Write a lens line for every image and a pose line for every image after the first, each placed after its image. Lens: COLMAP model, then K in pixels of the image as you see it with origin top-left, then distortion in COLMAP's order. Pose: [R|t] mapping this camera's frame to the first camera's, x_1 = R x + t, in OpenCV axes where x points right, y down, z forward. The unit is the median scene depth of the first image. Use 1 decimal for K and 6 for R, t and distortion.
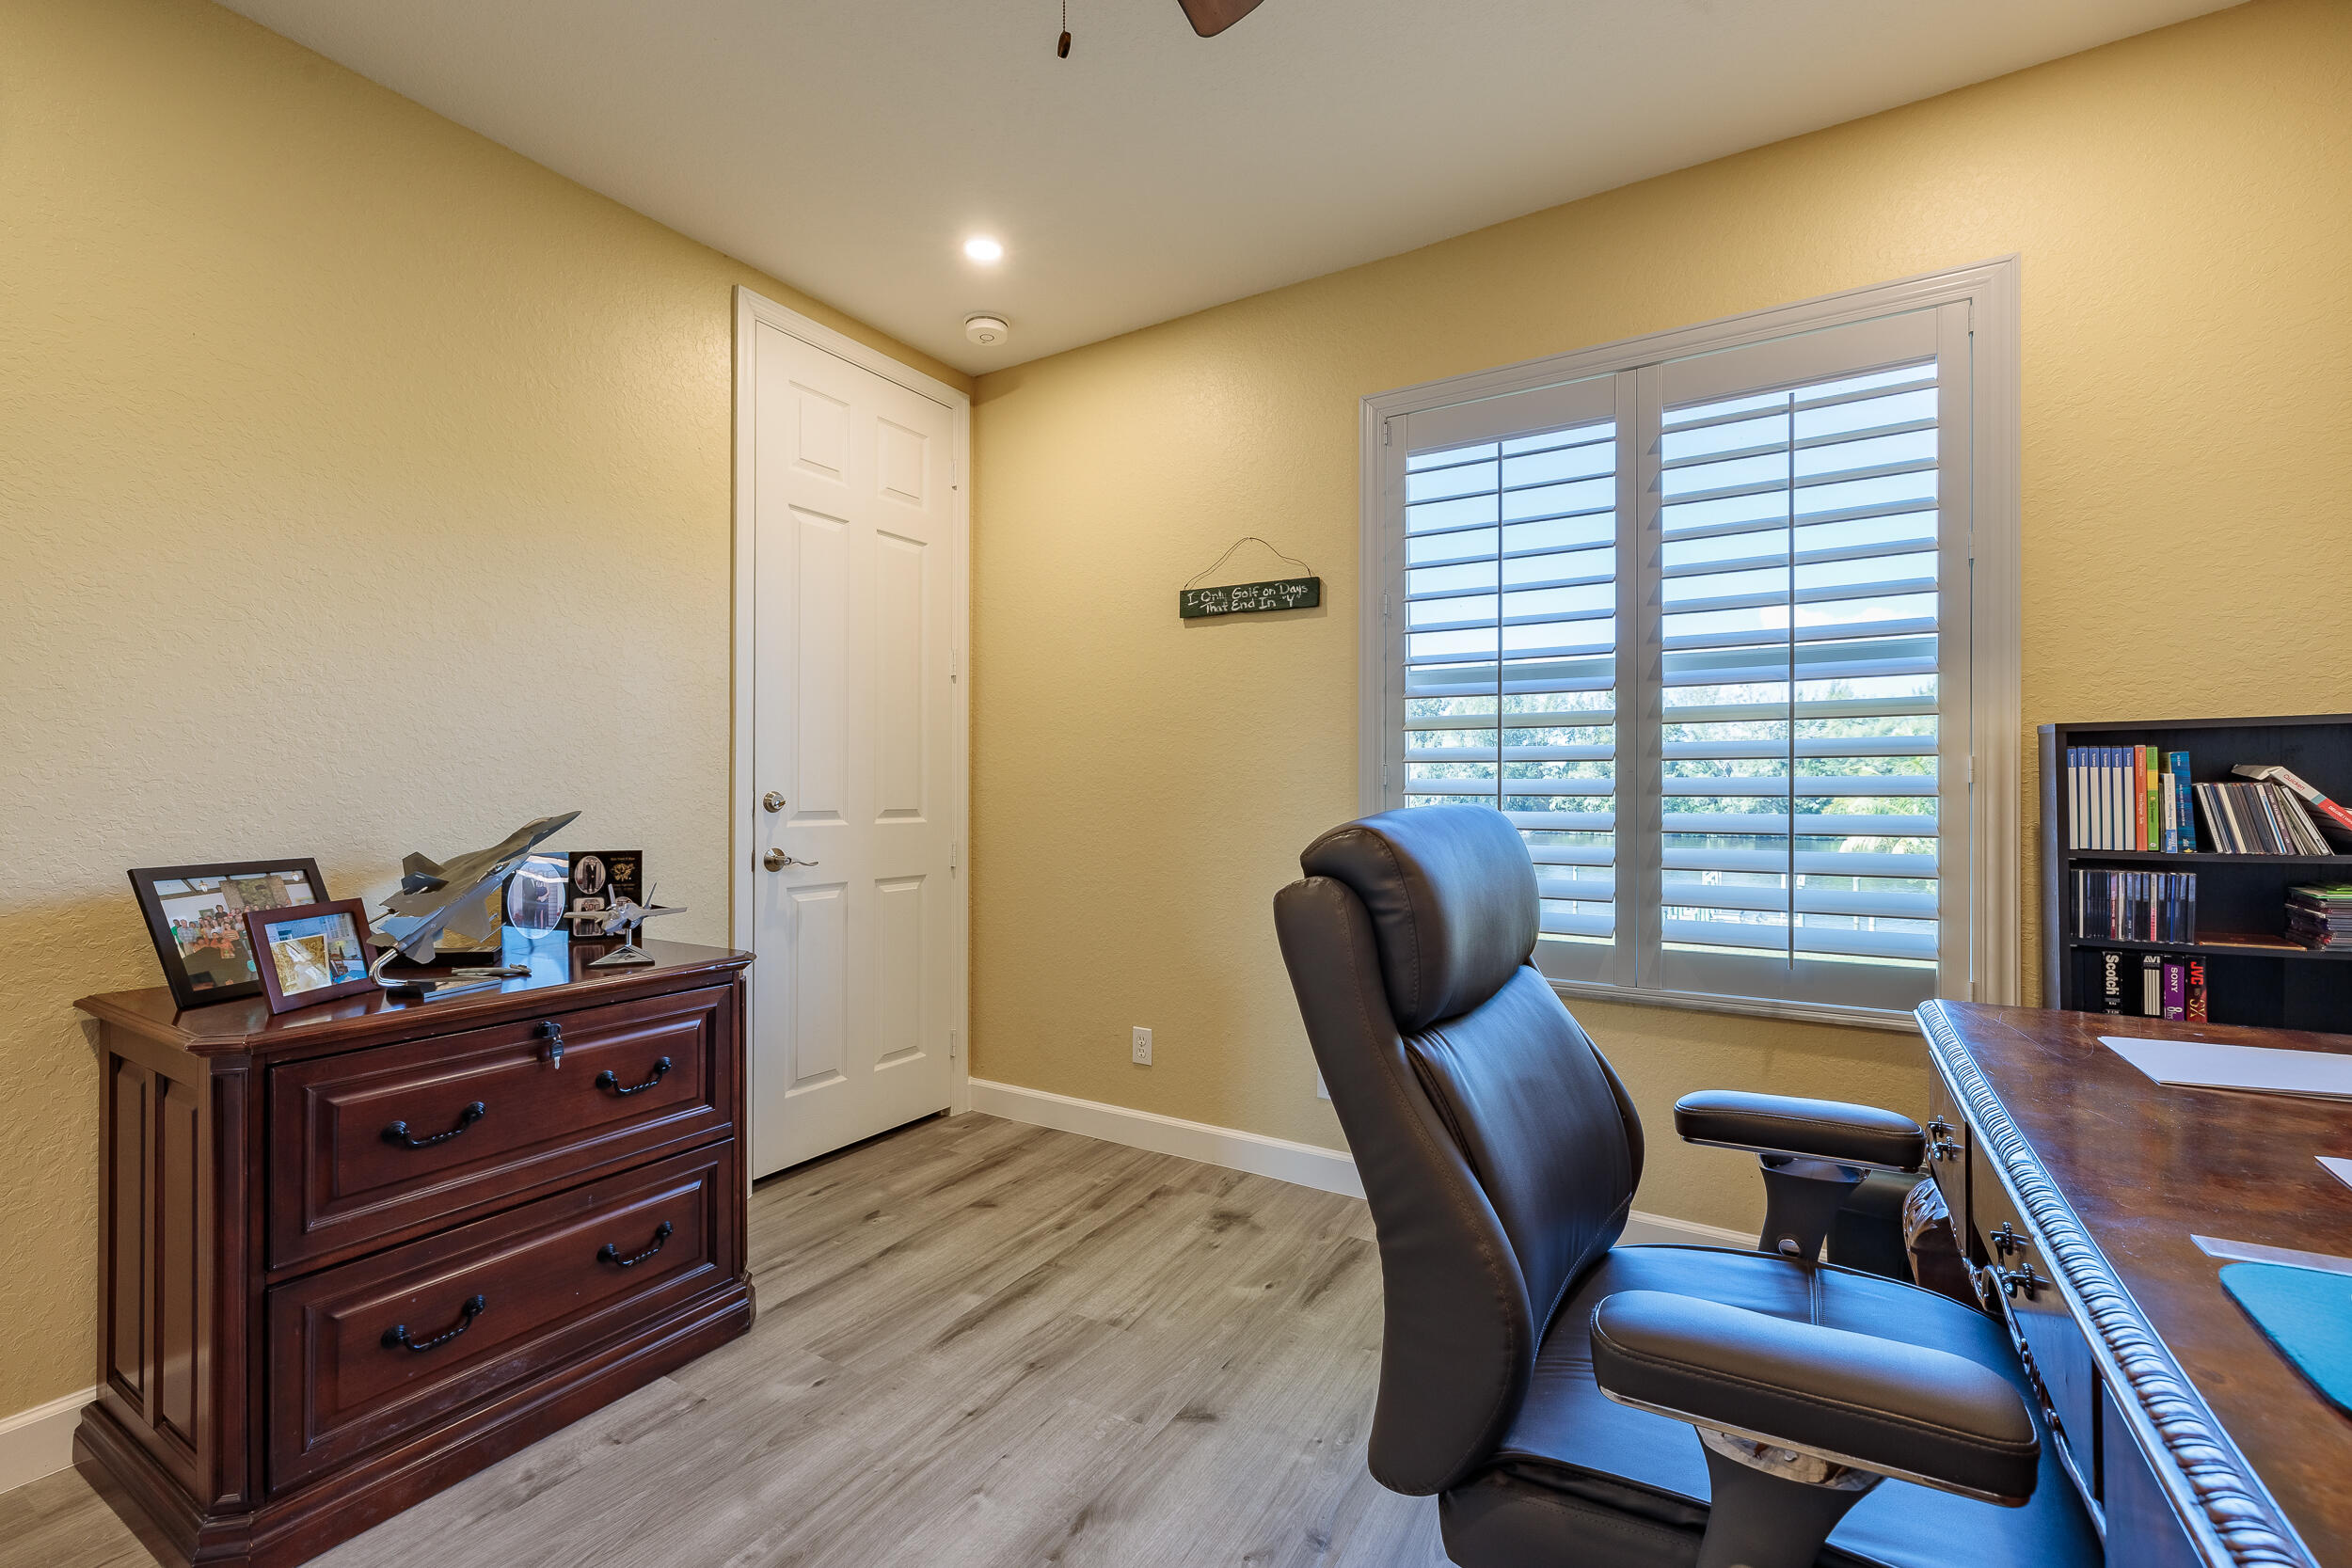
lens RADIAL K [[1009.5, 0, 1213.2], [0, 1009.5, 776.0], [0, 0, 1]] dist [-0.001165, -0.000182]
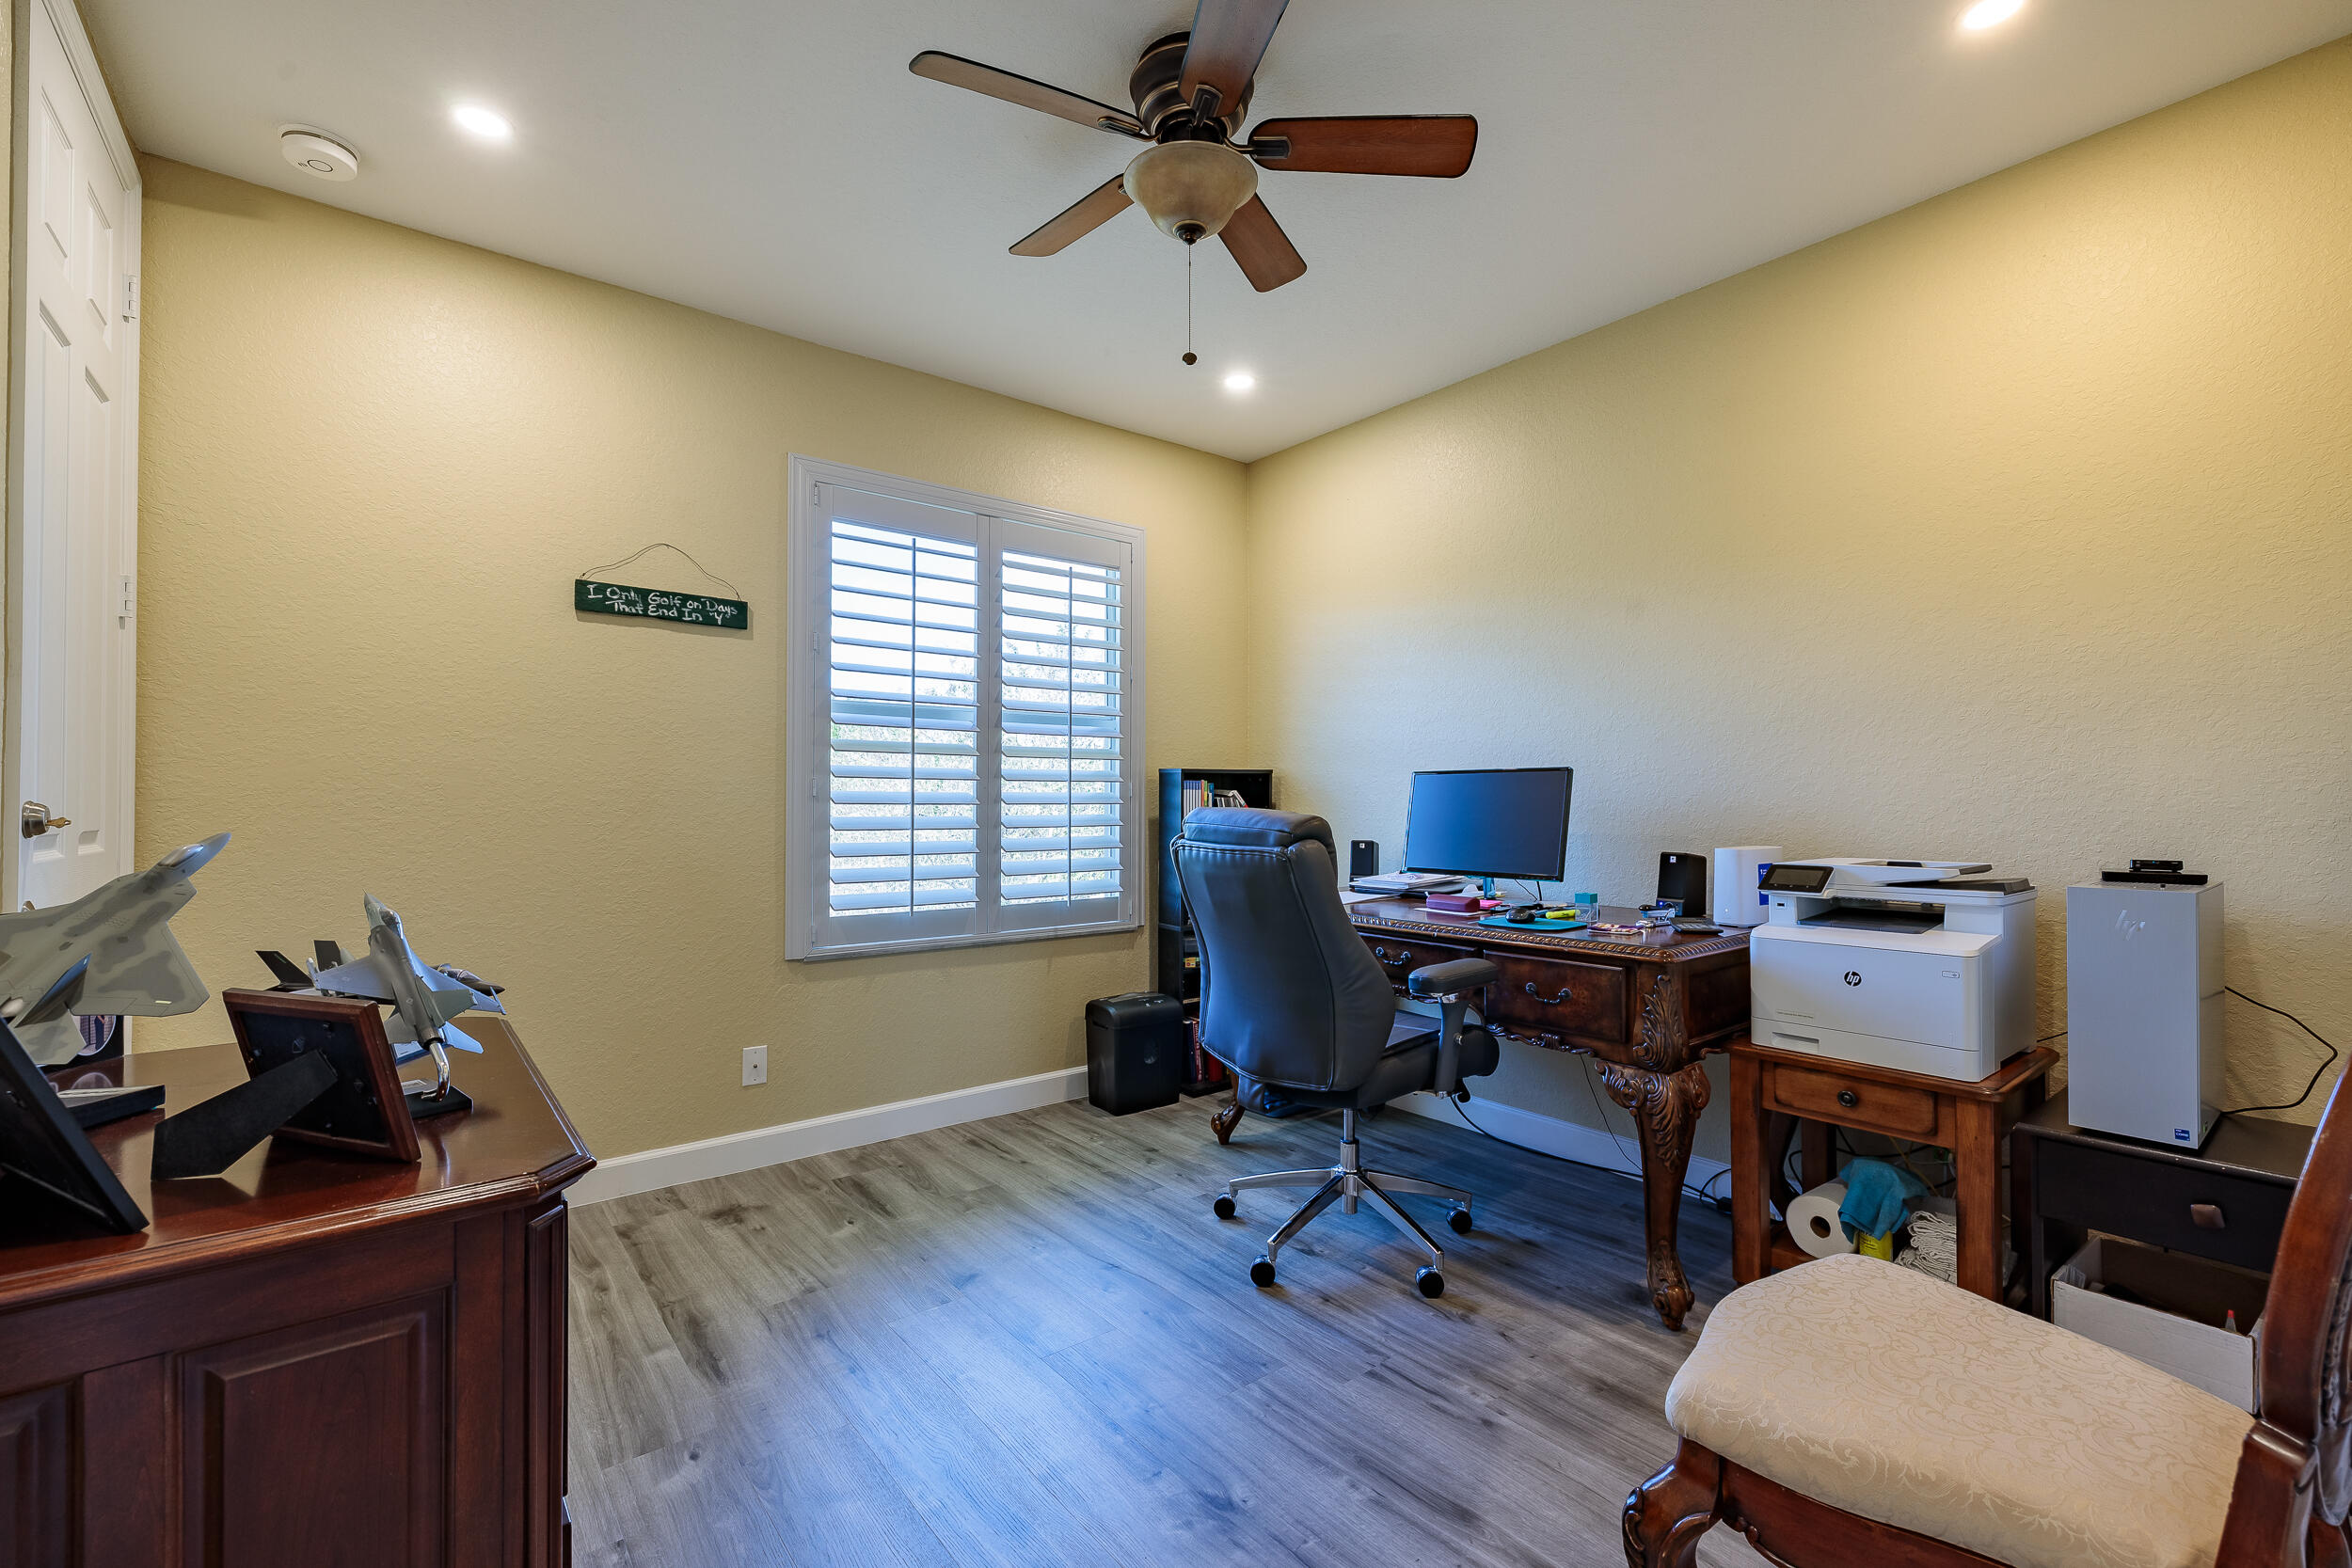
lens RADIAL K [[1009.5, 0, 1213.2], [0, 1009.5, 776.0], [0, 0, 1]] dist [-0.001165, -0.000182]
pose [[0.311025, 0.022357, 0.950139, -0.857991], [-0.014434, 0.999719, -0.018799, 0.001442], [-0.950292, -0.007868, 0.311261, 0.215396]]
